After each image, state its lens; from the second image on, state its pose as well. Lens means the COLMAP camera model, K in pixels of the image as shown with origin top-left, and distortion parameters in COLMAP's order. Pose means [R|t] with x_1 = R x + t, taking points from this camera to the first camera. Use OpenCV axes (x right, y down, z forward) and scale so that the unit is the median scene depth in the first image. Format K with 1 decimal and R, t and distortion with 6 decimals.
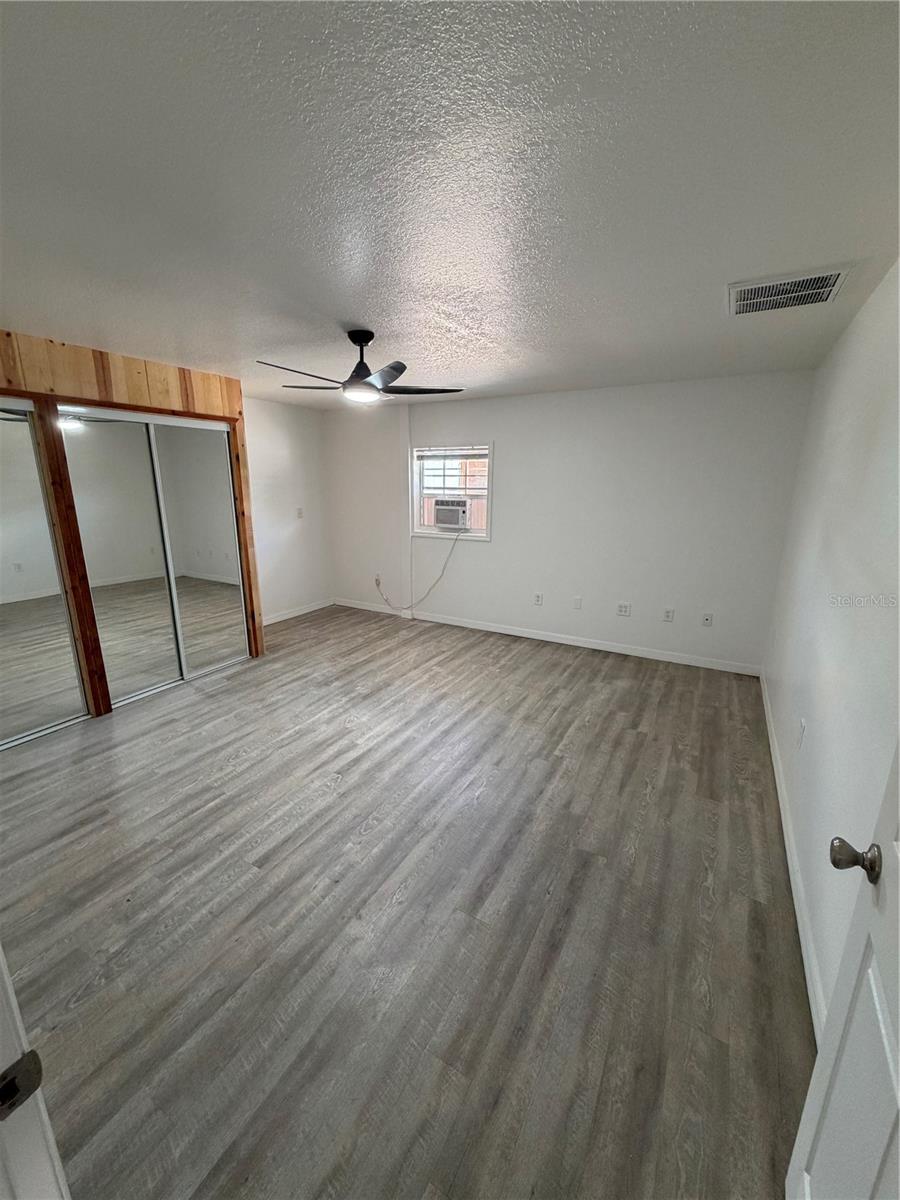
lens RADIAL K [[476.7, 0, 448.6], [0, 476.7, 597.8], [0, 0, 1]] dist [0.000726, -0.000216]
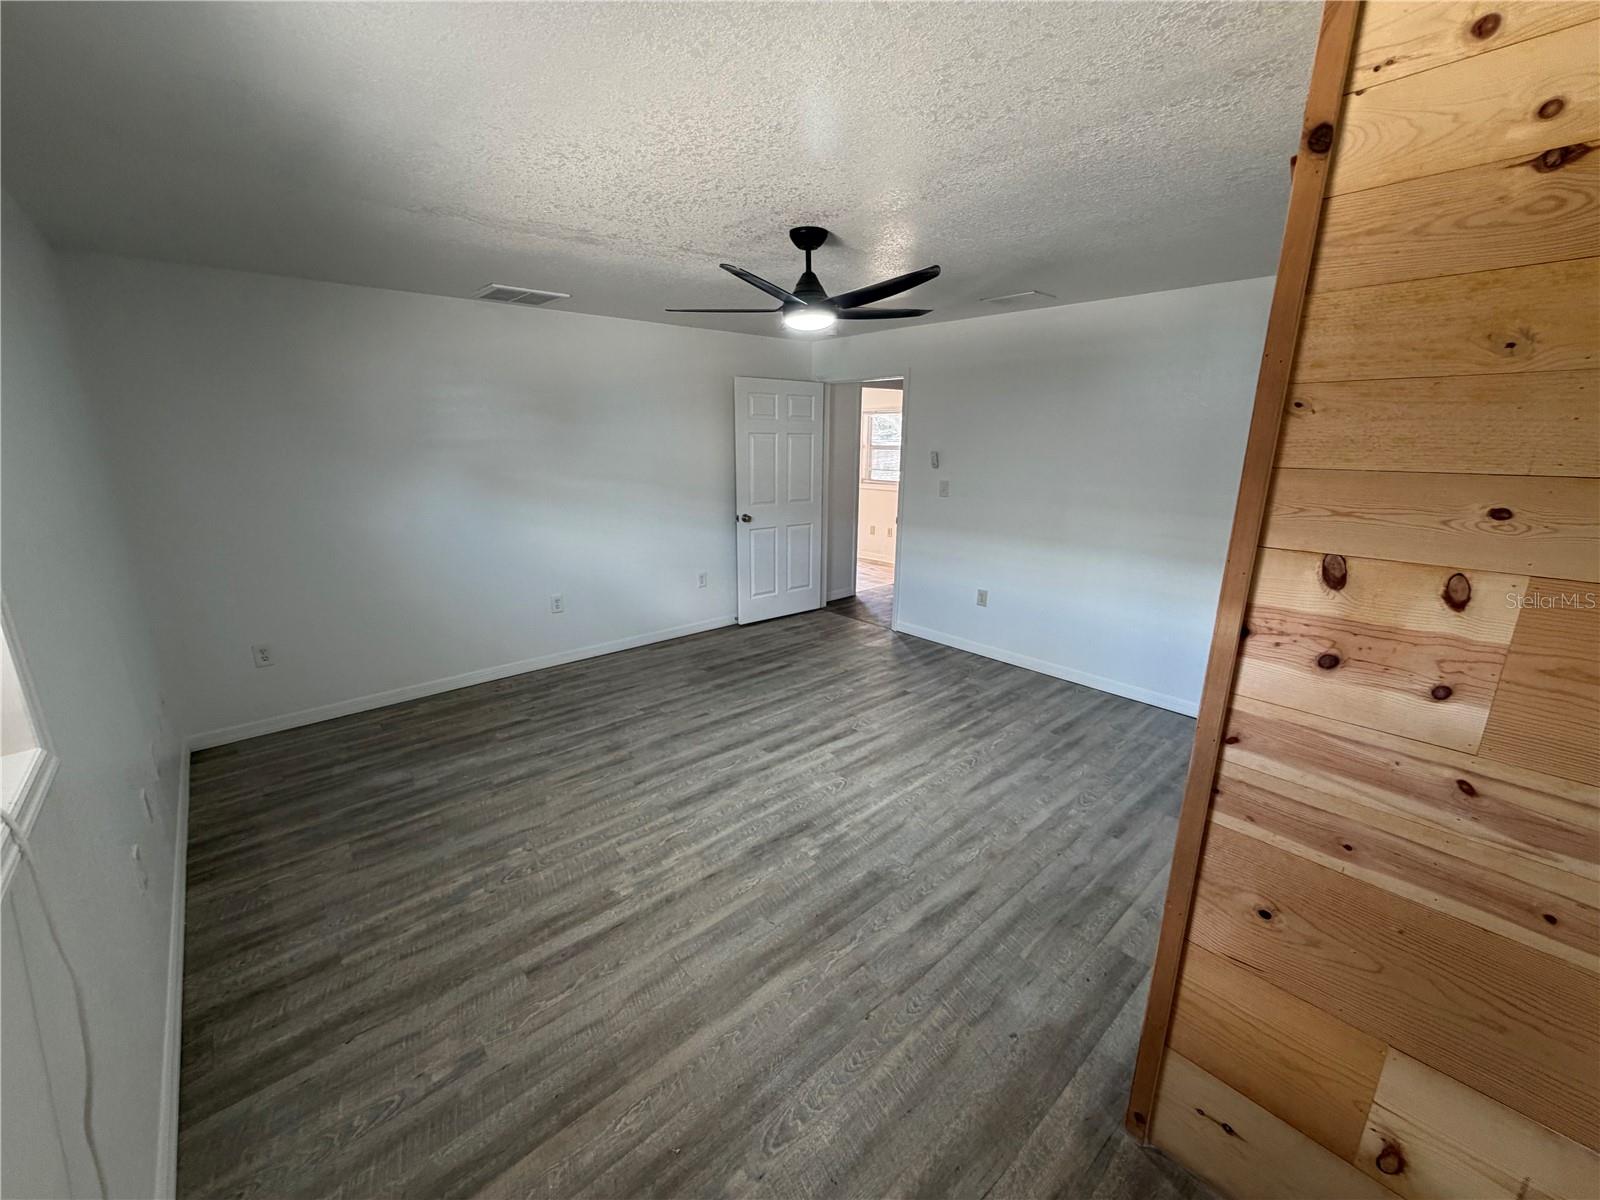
lens RADIAL K [[635.6, 0, 802.8], [0, 635.6, 608.0], [0, 0, 1]] dist [0.000726, -0.000216]
pose [[-0.952051, -0.088651, 0.292815, -0.424433], [0.064993, 0.876646, 0.476725, -0.435970], [-0.298957, 0.472898, -0.828850, 1.730408]]
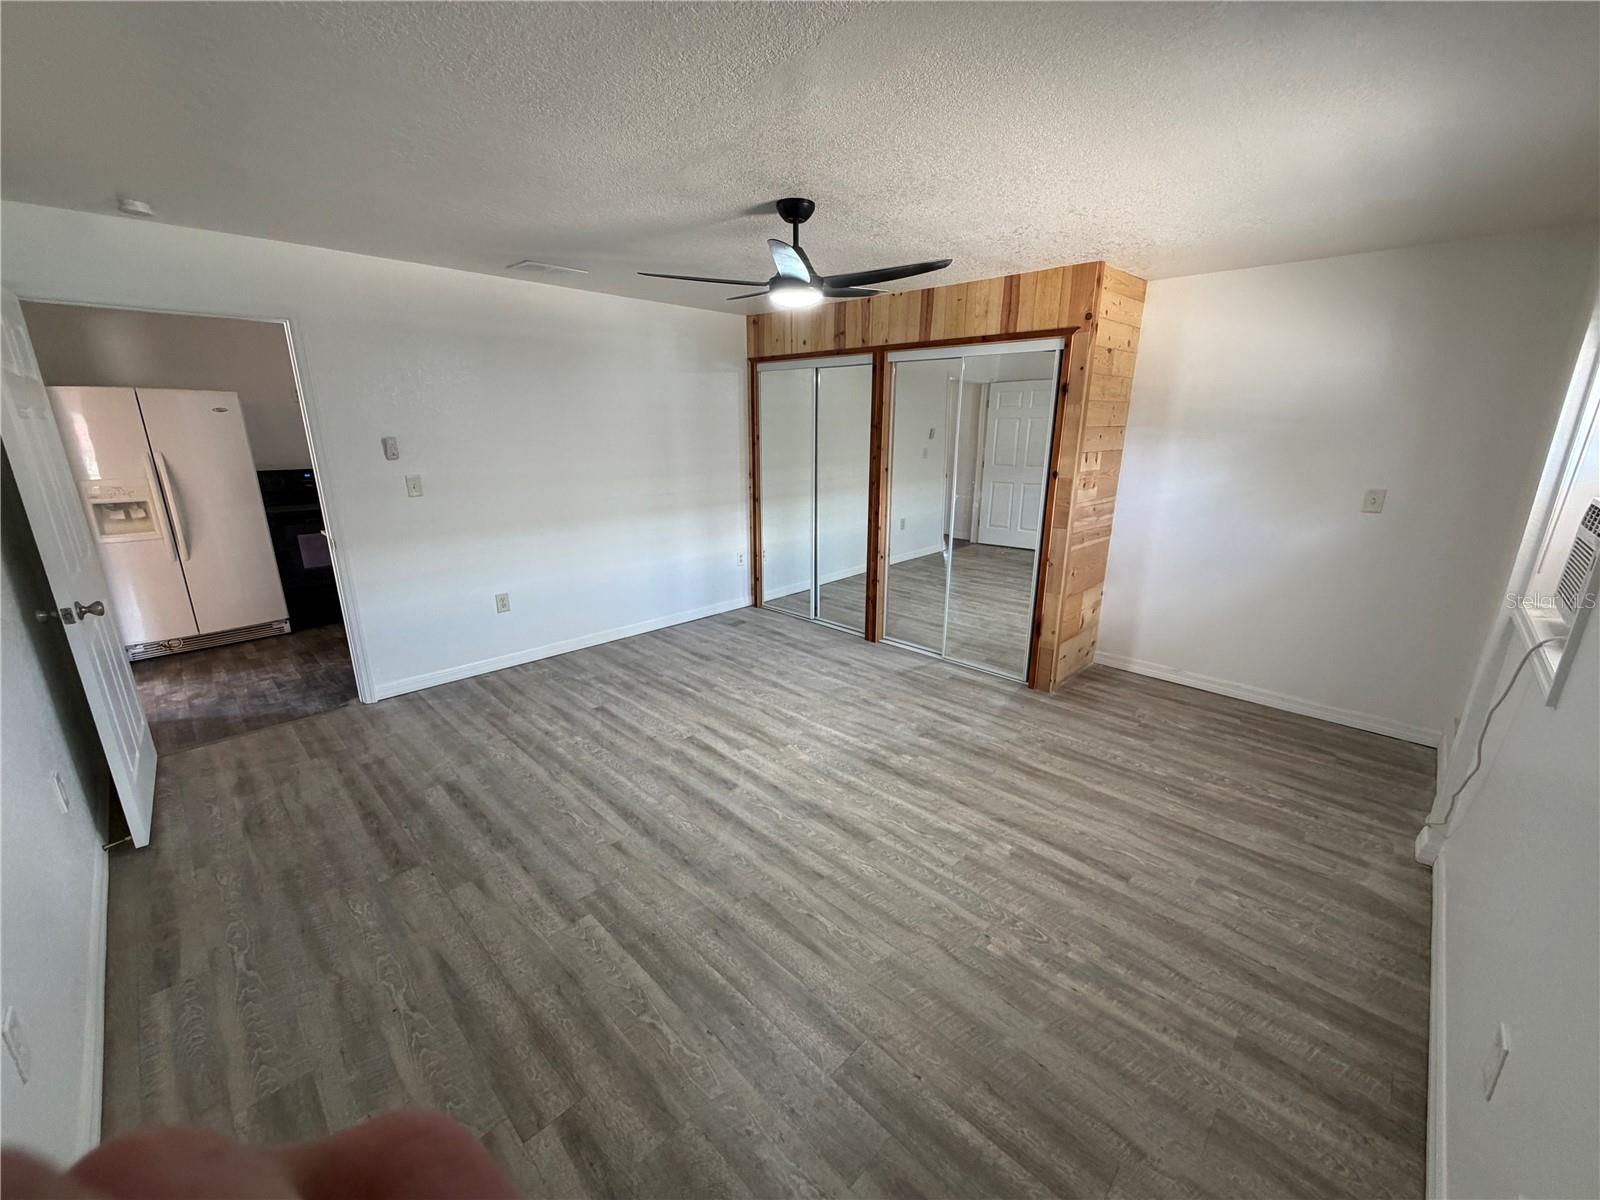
lens RADIAL K [[635.6, 0, 789.9], [0, 635.6, 600.2], [0, 0, 1]] dist [0.000726, -0.000216]
pose [[-0.259796, 0.256504, -0.930974, 0.689898], [-0.235593, 0.918109, 0.318703, -0.275296], [0.936484, 0.302129, -0.178091, 1.129093]]
